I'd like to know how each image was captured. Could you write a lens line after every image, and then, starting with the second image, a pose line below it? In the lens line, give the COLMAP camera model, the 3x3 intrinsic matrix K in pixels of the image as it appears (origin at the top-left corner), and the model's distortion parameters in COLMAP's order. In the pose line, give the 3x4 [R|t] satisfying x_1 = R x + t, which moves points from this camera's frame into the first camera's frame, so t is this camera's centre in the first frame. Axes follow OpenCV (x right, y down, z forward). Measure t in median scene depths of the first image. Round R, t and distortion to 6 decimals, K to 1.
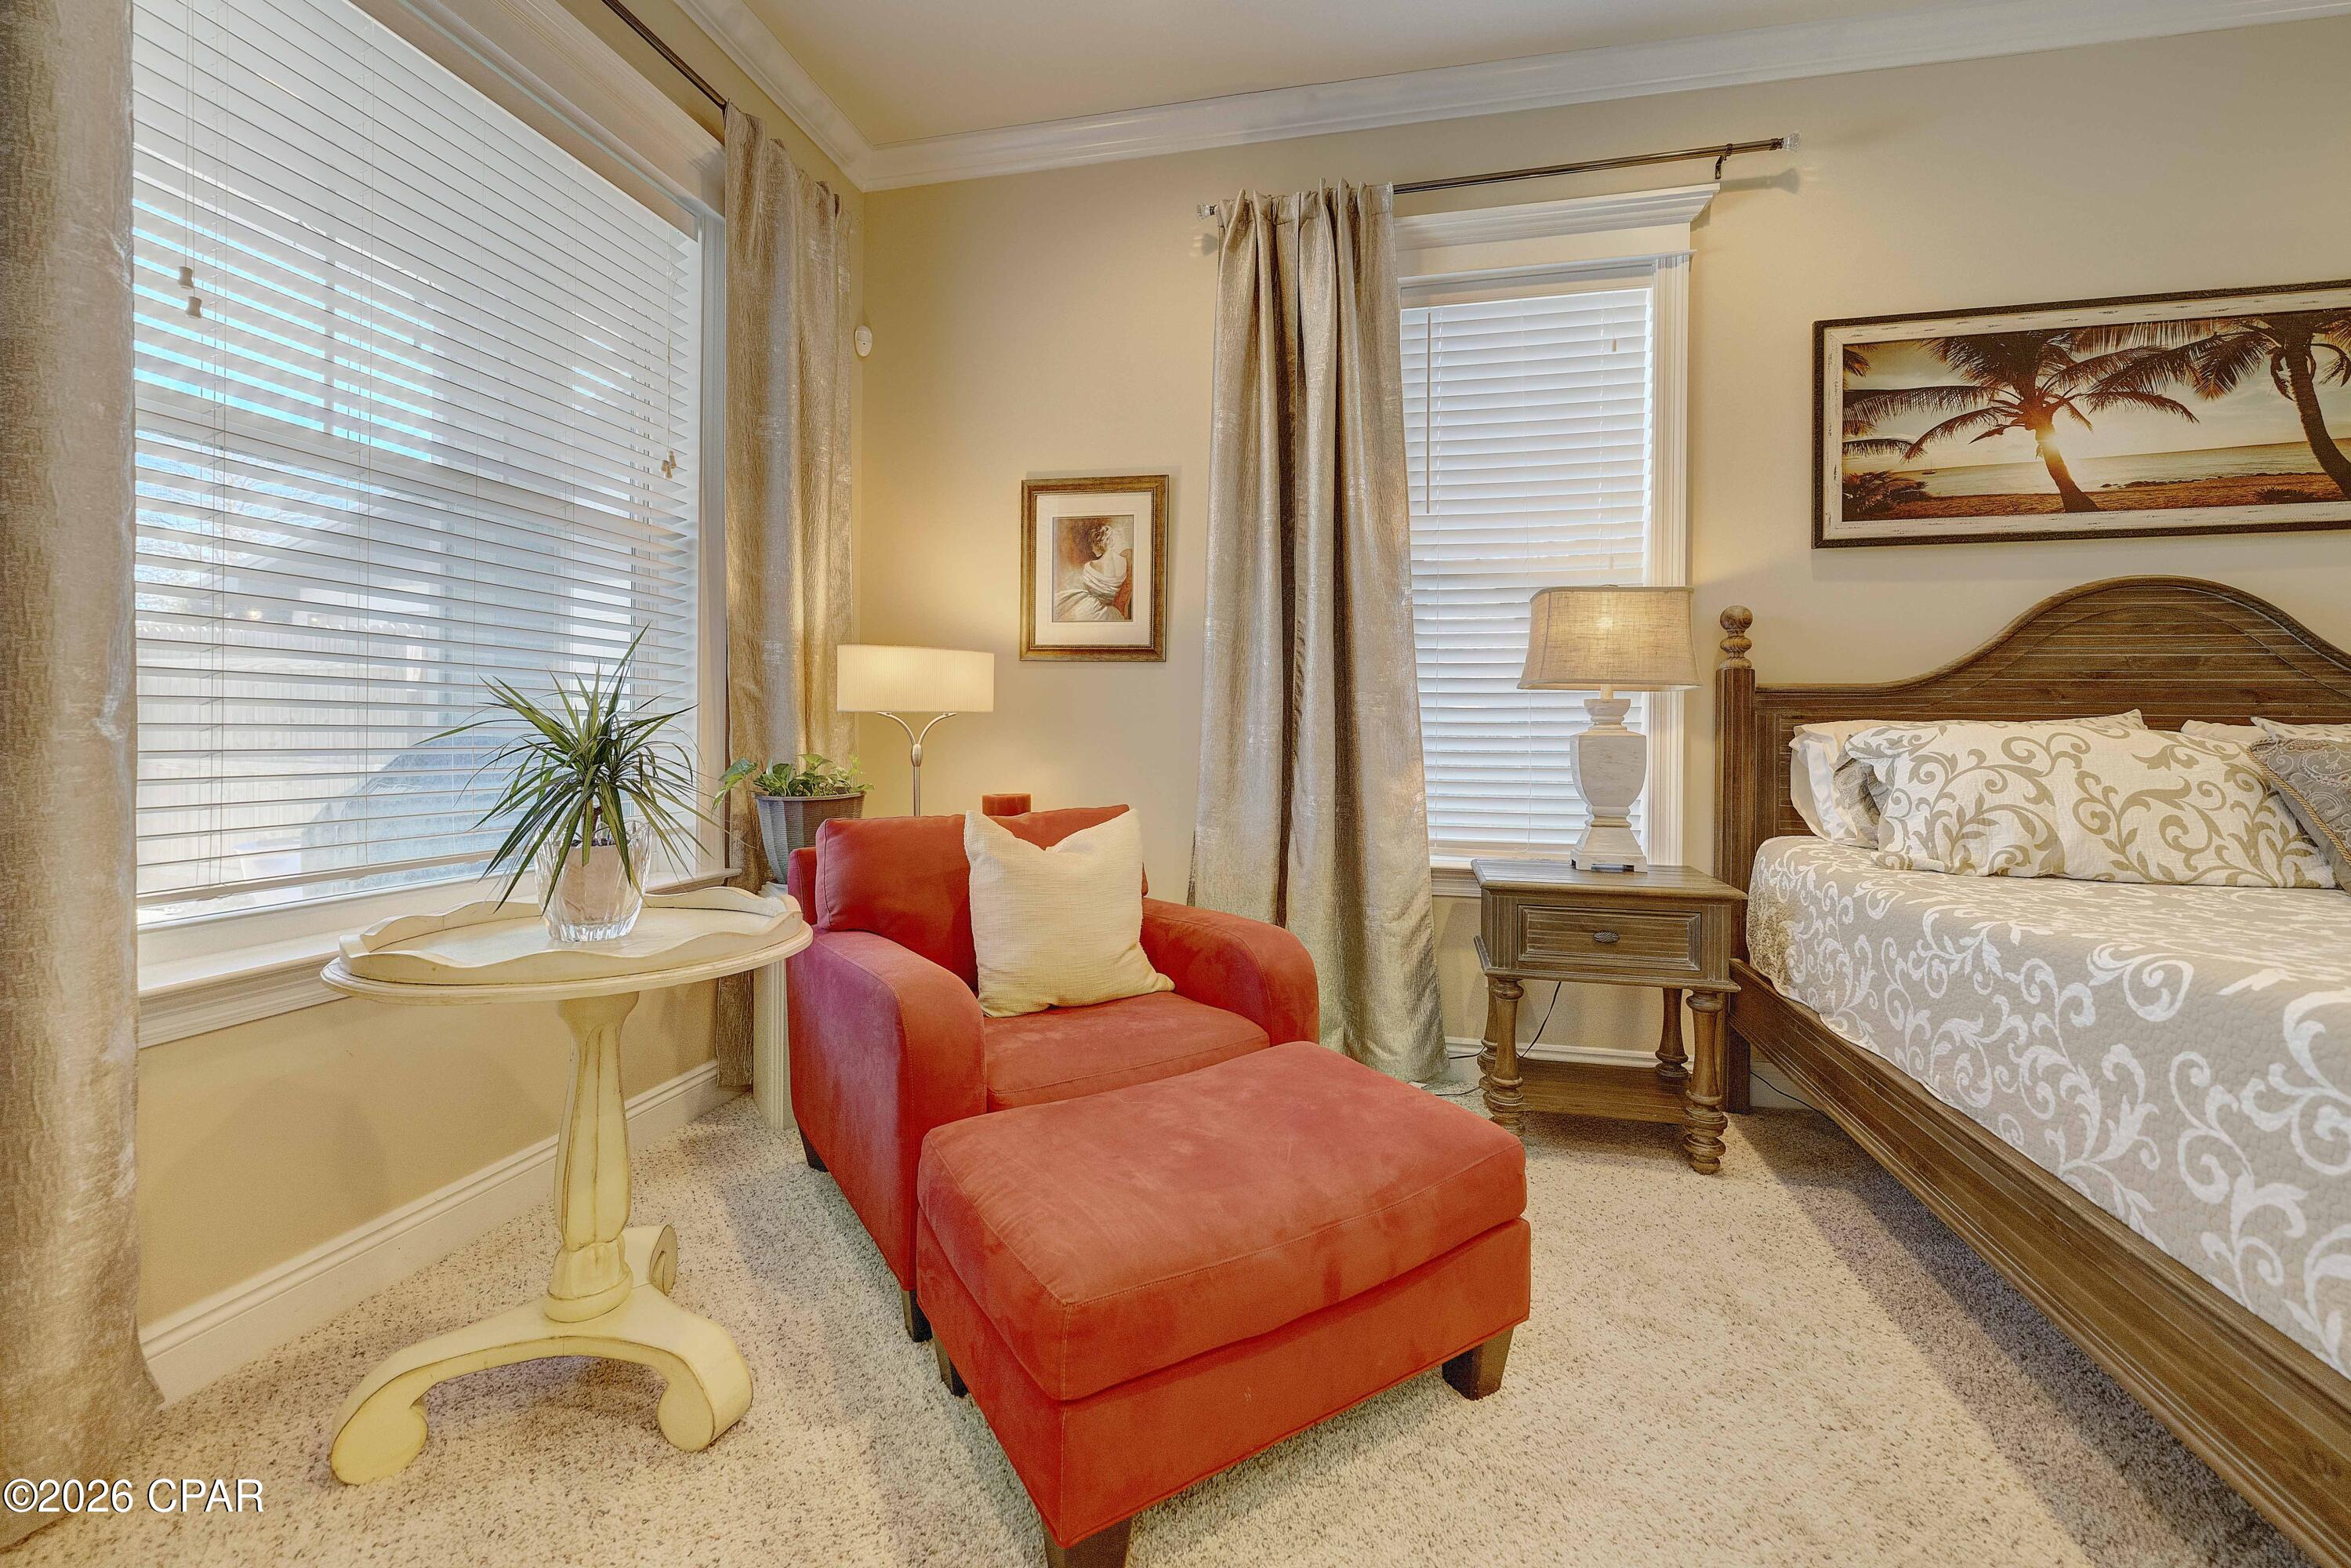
lens RADIAL K [[945.3, 0, 1189.4], [0, 945.3, 729.2], [0, 0, 1]] dist [-0.000929, -0.000084]
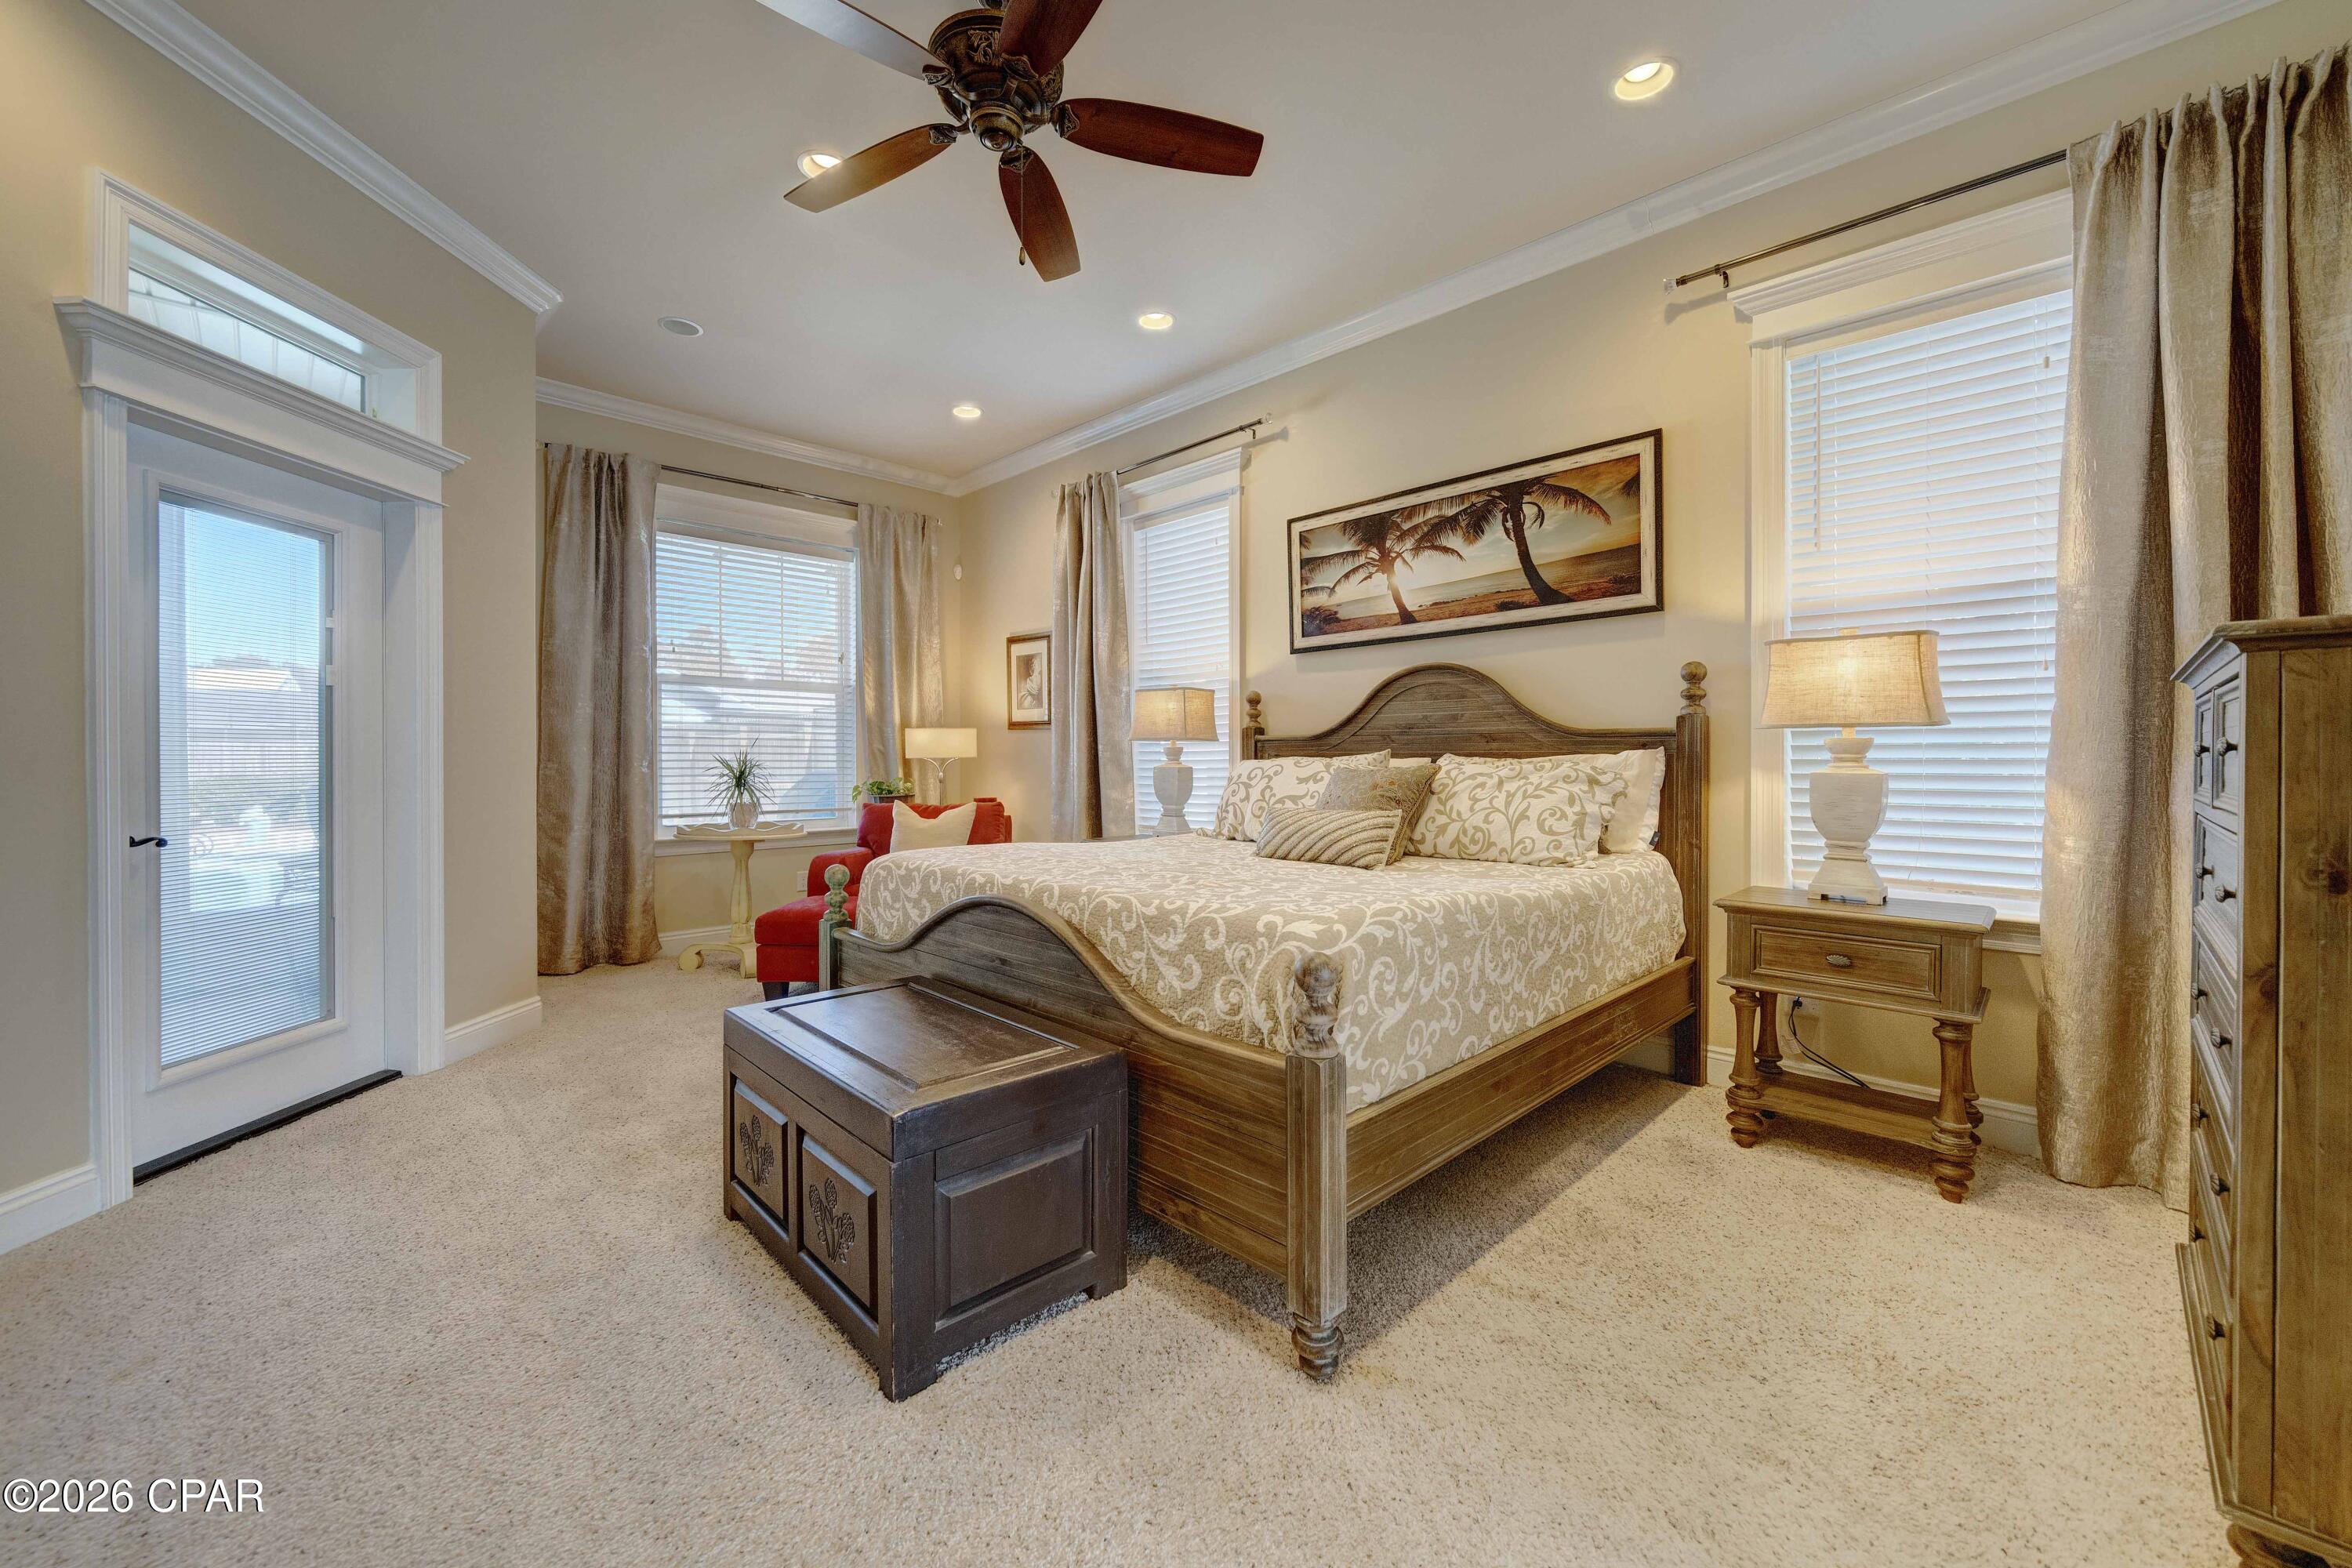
lens RADIAL K [[896.8, 0, 1171.3], [0, 896.8, 761.5], [0, 0, 1]] dist [-0.000710, -0.000026]
pose [[0.837688, -0.008626, -0.546080, 1.475312], [0.009487, 0.999954, -0.001242, -0.001574], [0.546066, -0.004140, 0.837732, -0.490041]]
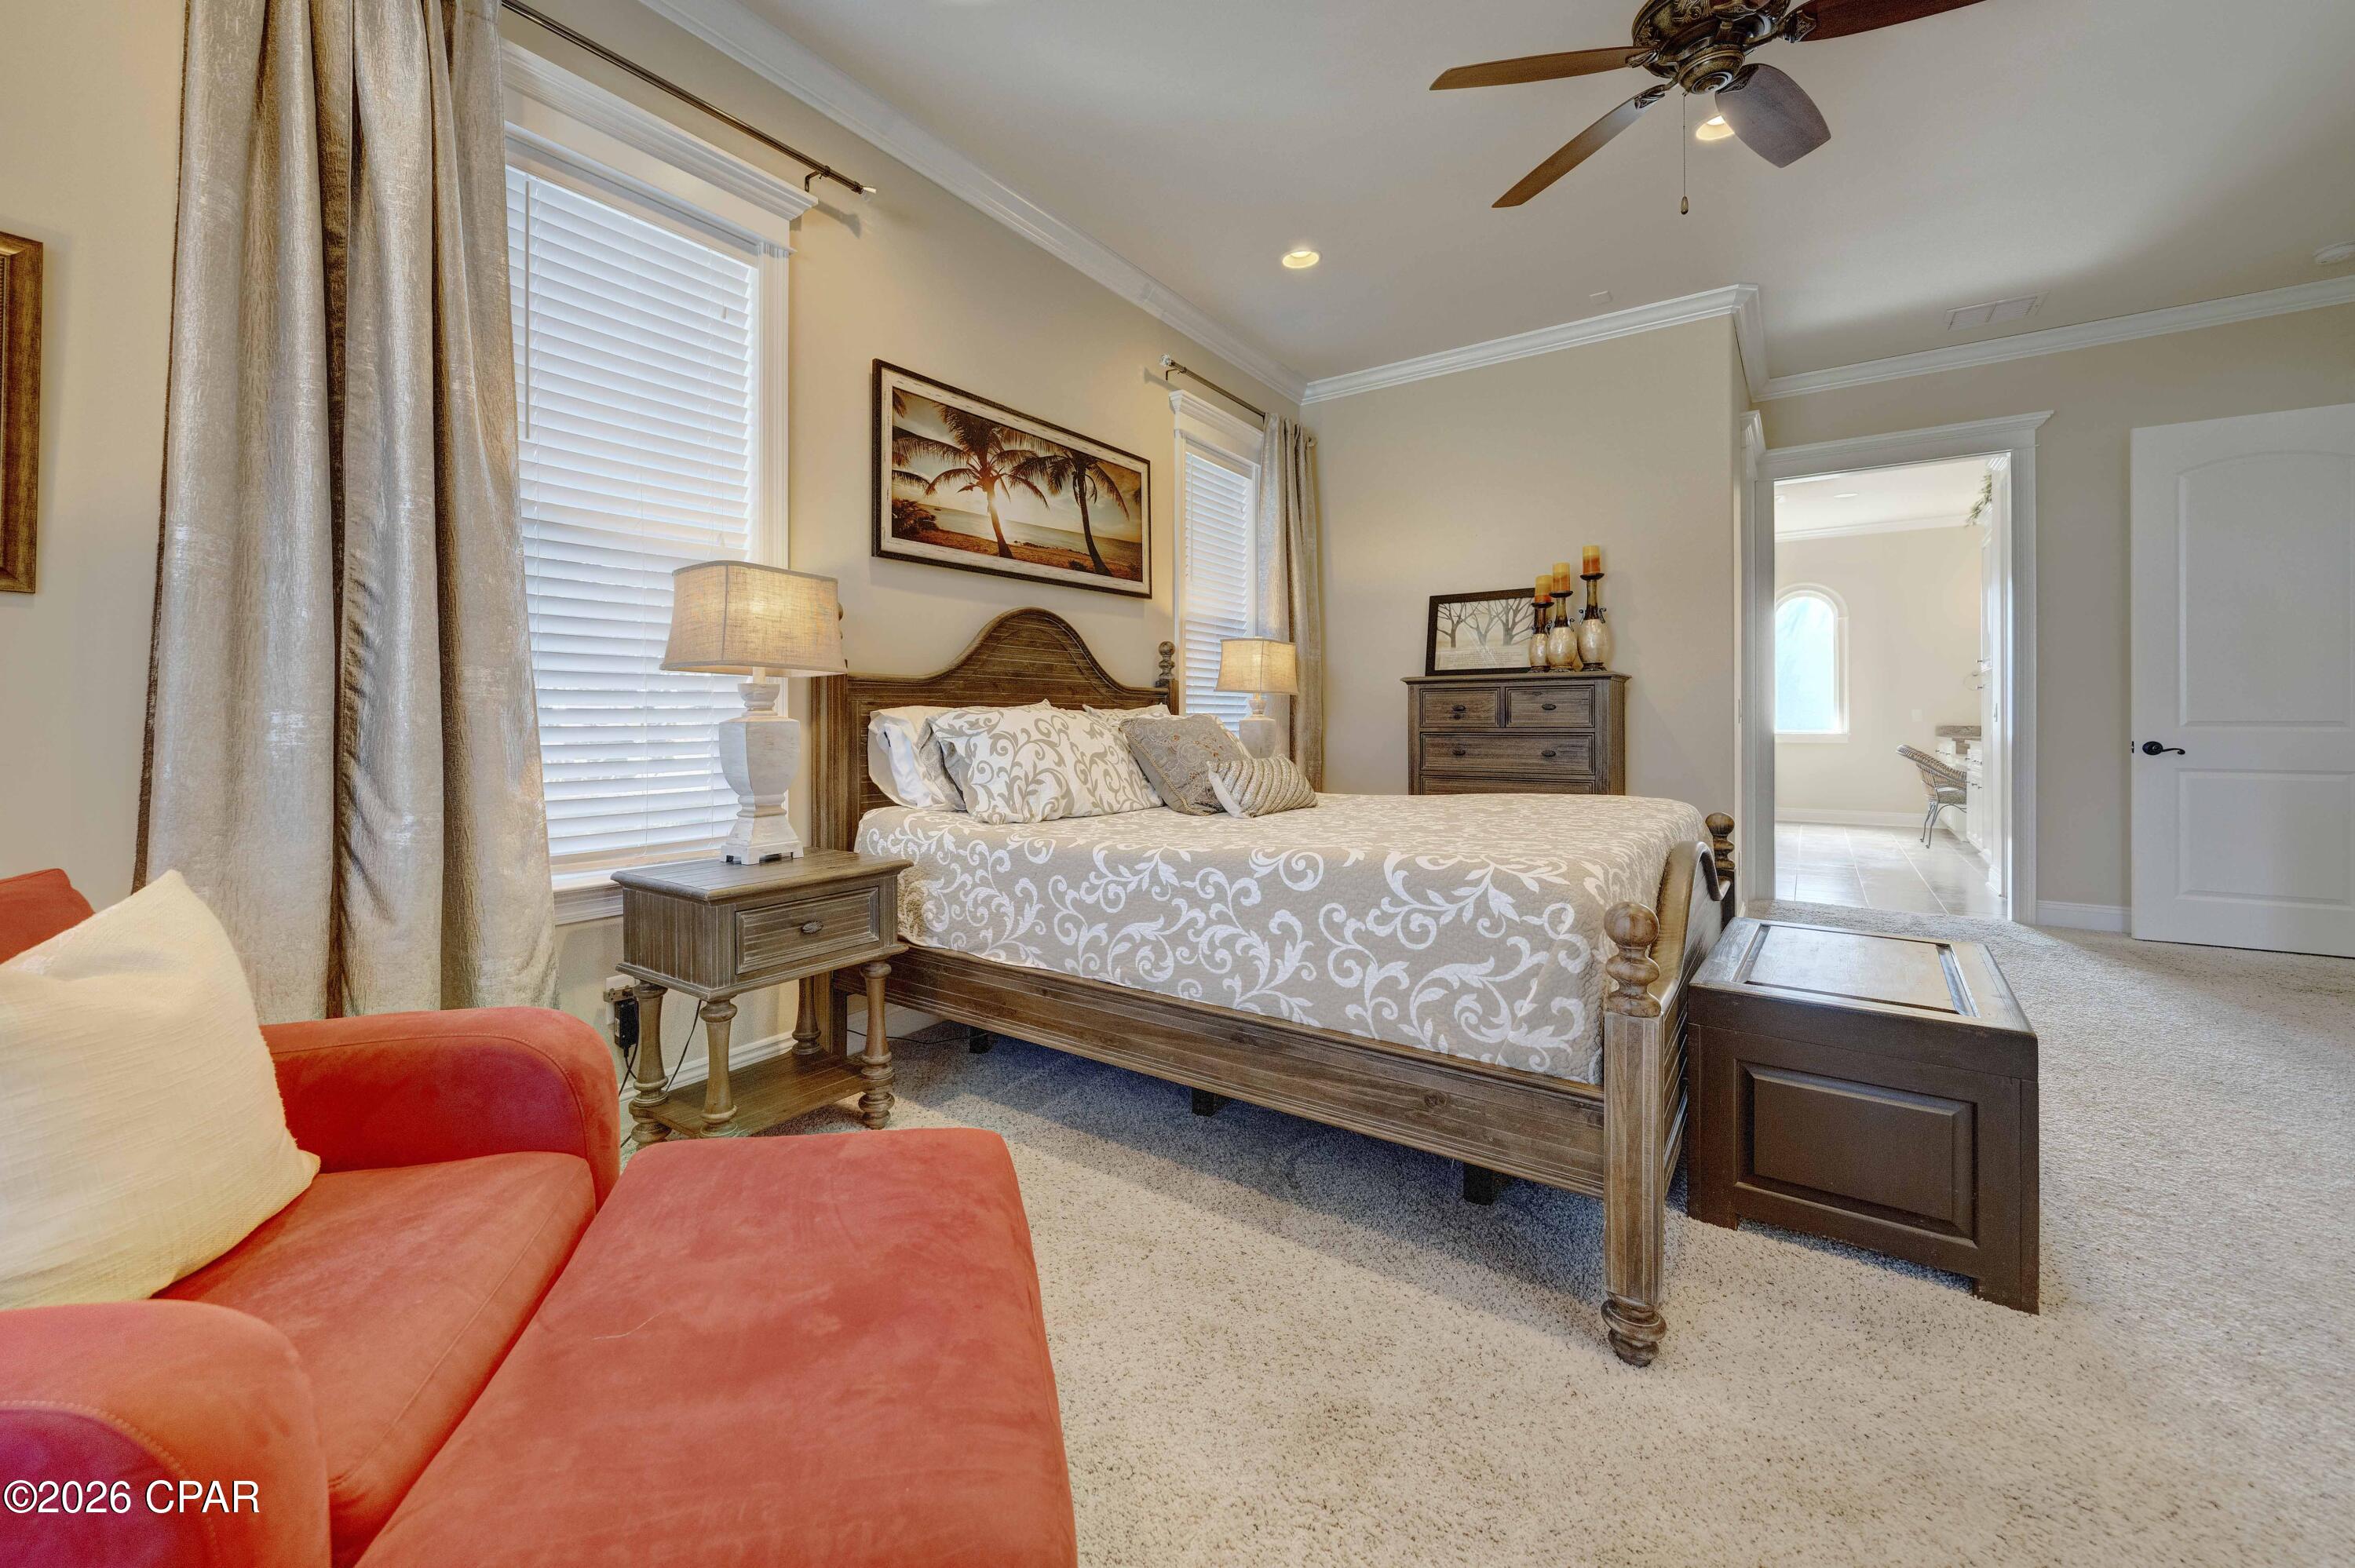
lens RADIAL K [[974.5, 0, 1046.5], [0, 974.5, 717.0], [0, 0, 1]] dist [-0.001438, -0.000100]
pose [[0.441316, -0.008430, 0.897312, -0.338942], [0.005318, 0.999963, 0.006779, -0.003400], [-0.897336, 0.001780, 0.441344, 0.318744]]
